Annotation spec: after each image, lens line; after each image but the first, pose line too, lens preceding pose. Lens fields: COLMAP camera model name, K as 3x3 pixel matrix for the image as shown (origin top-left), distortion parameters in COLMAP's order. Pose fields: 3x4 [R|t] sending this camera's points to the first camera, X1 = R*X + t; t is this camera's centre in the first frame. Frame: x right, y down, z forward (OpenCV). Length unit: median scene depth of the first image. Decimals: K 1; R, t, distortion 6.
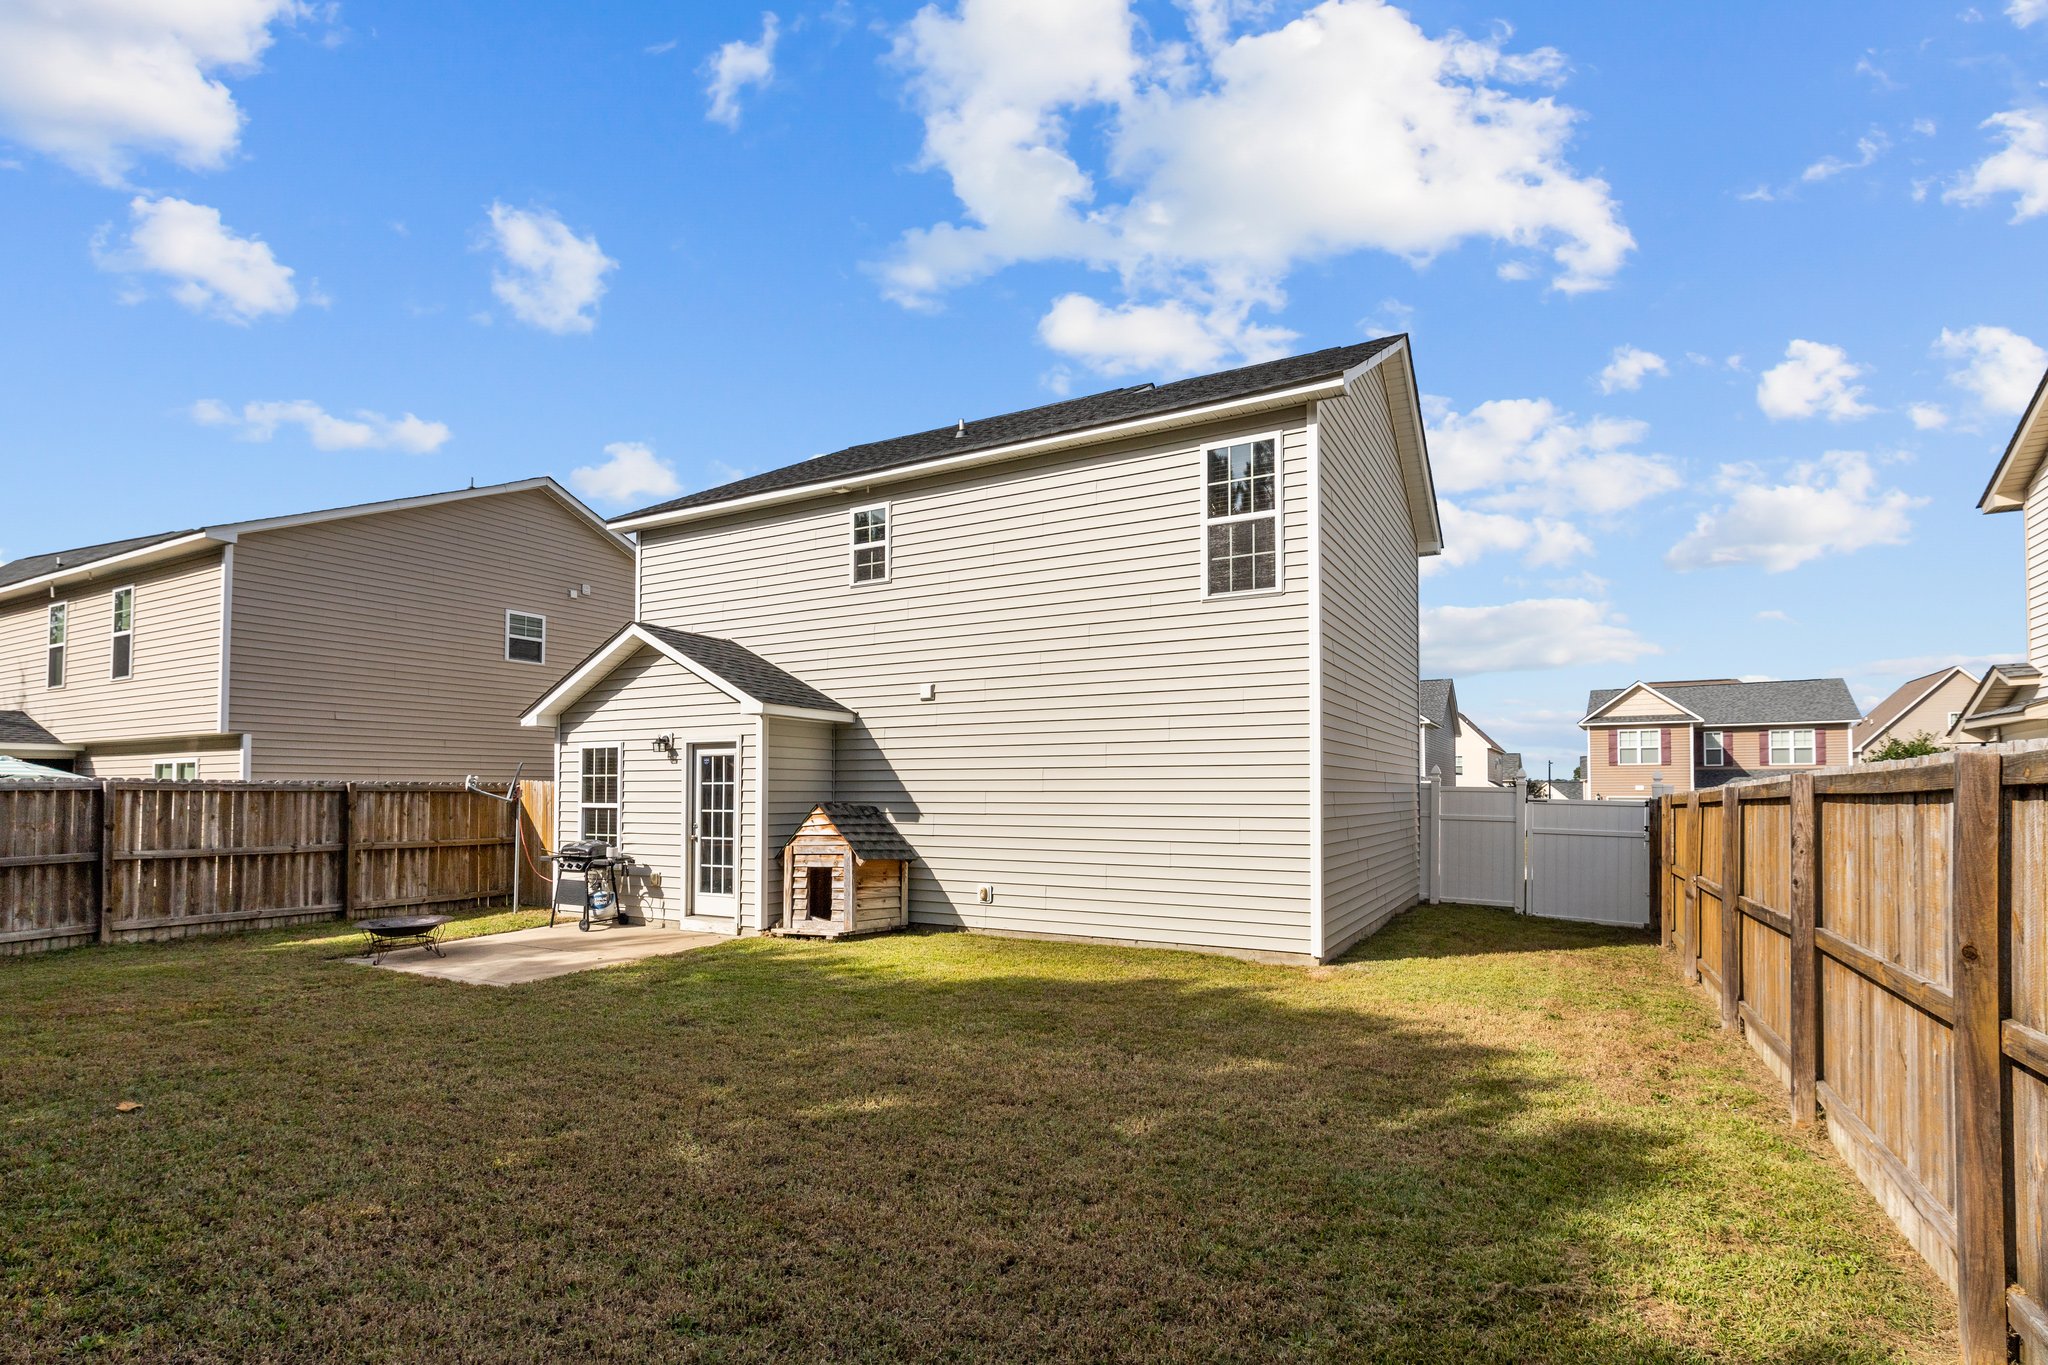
lens RADIAL K [[989.0, 0, 1028.7], [0, 989.0, 768.8], [0, 0, 1]] dist [-0.008746, -0.000747]
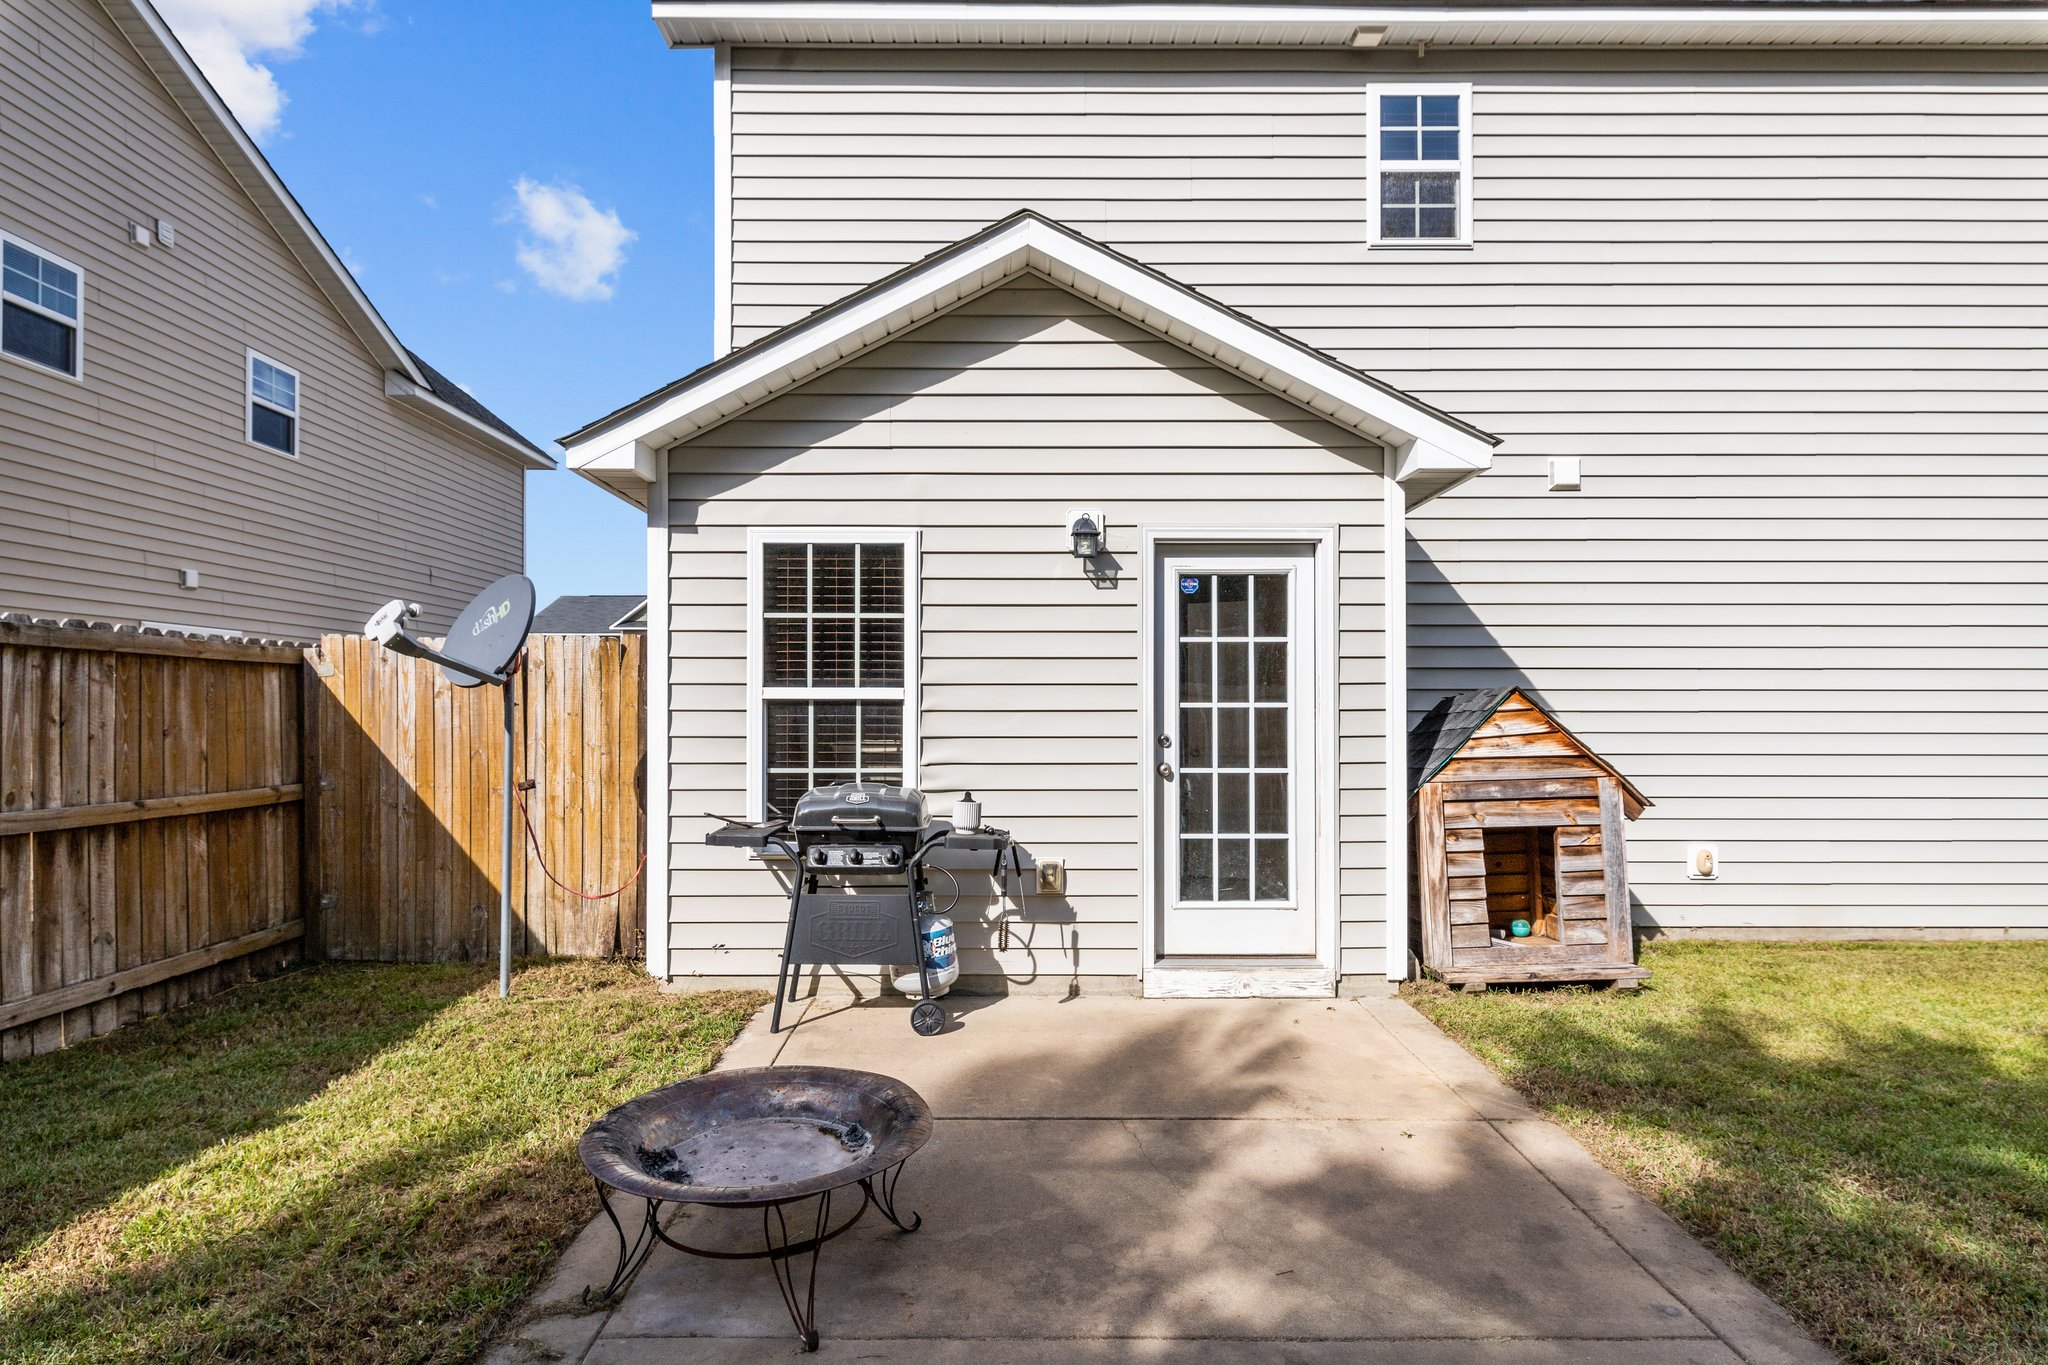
lens RADIAL K [[1131.8, 0, 1022.6], [0, 1131.8, 704.0], [0, 0, 1]] dist [0.002193, -0.000790]
pose [[0.872454, 0.004919, 0.488671, -0.602804], [-0.012608, 0.999843, 0.012445, 0.035886], [-0.488533, -0.017019, 0.872379, 0.598004]]
